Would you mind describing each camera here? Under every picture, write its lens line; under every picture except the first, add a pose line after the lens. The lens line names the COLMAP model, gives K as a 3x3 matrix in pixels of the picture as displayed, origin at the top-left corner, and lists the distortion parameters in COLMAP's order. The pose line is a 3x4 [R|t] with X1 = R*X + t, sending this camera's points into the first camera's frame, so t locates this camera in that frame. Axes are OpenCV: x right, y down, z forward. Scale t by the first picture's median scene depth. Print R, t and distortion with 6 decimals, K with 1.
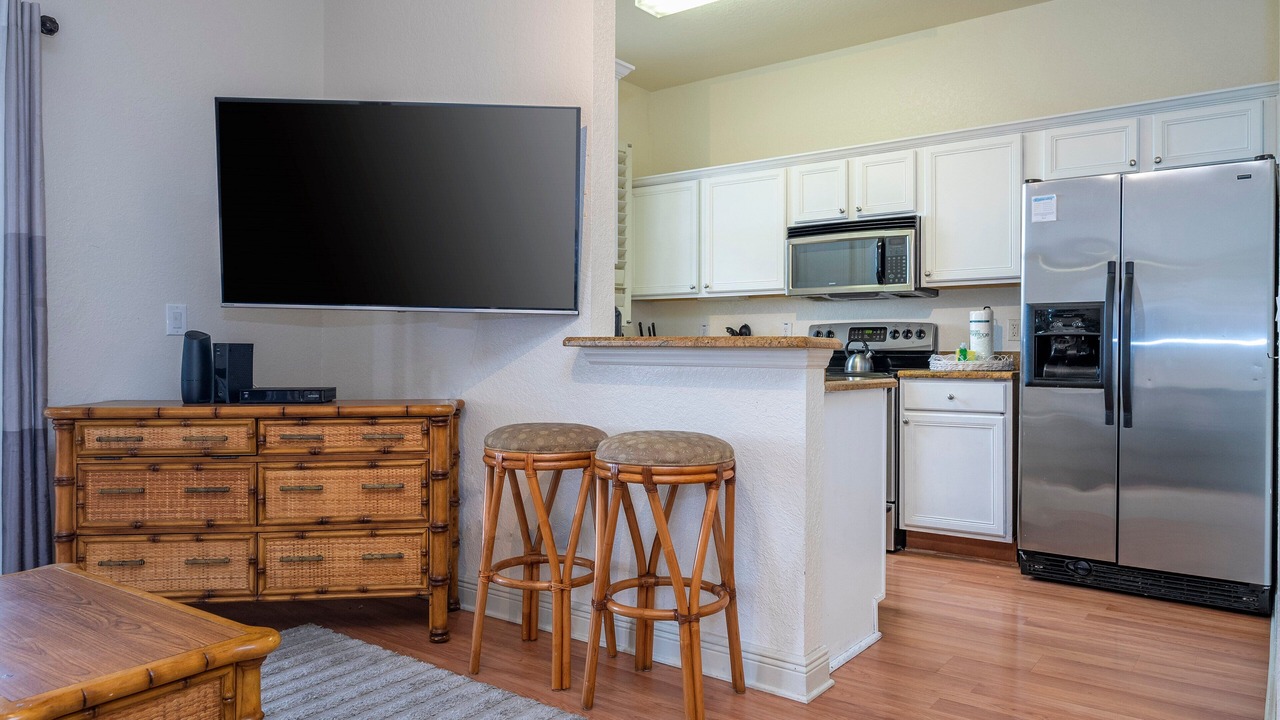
lens RADIAL K [[863.7, 0, 640.0], [0, 863.7, 360.0], [0, 0, 1]] dist [0.002203, 0.000865]
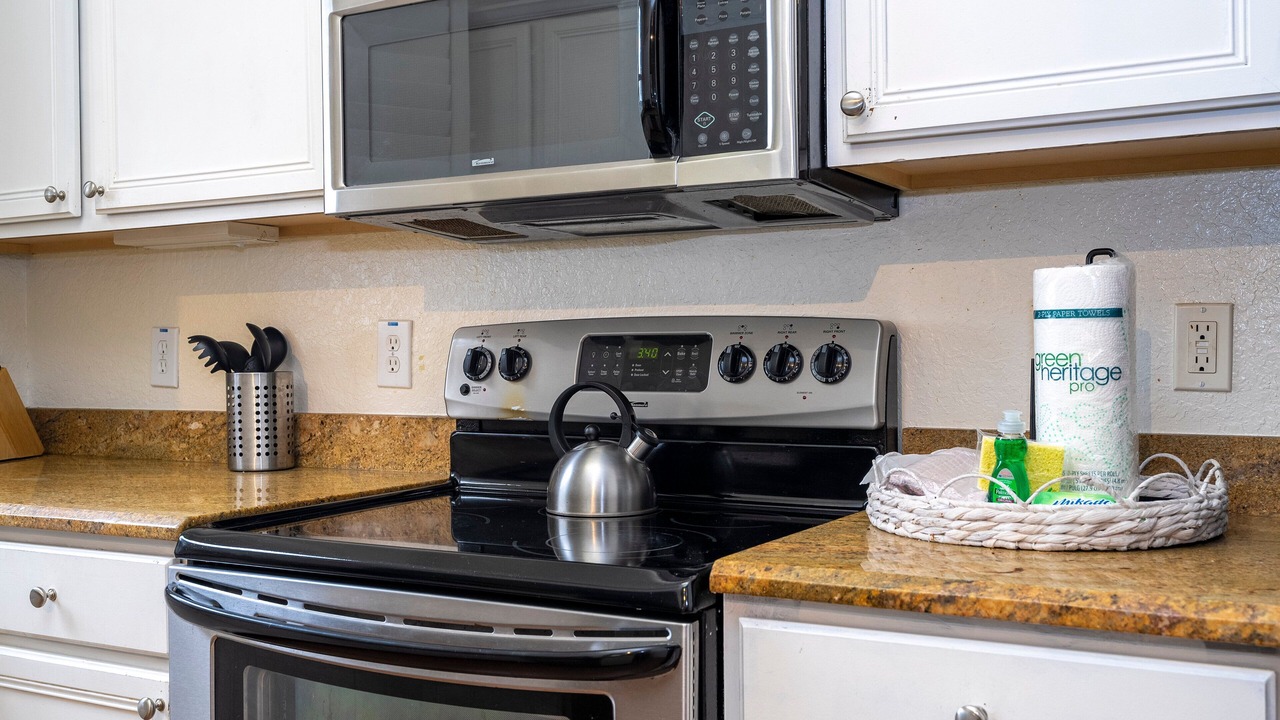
lens RADIAL K [[1248.9, 0, 643.3], [0, 1248.9, 364.4], [0, 0, 1]] dist [0.012296, 0.002705]
pose [[0.990837, -0.009800, 0.134708, 0.221450], [0.009928, 0.999951, -0.000276, -0.030301], [-0.134699, 0.001611, 0.990885, 0.647242]]
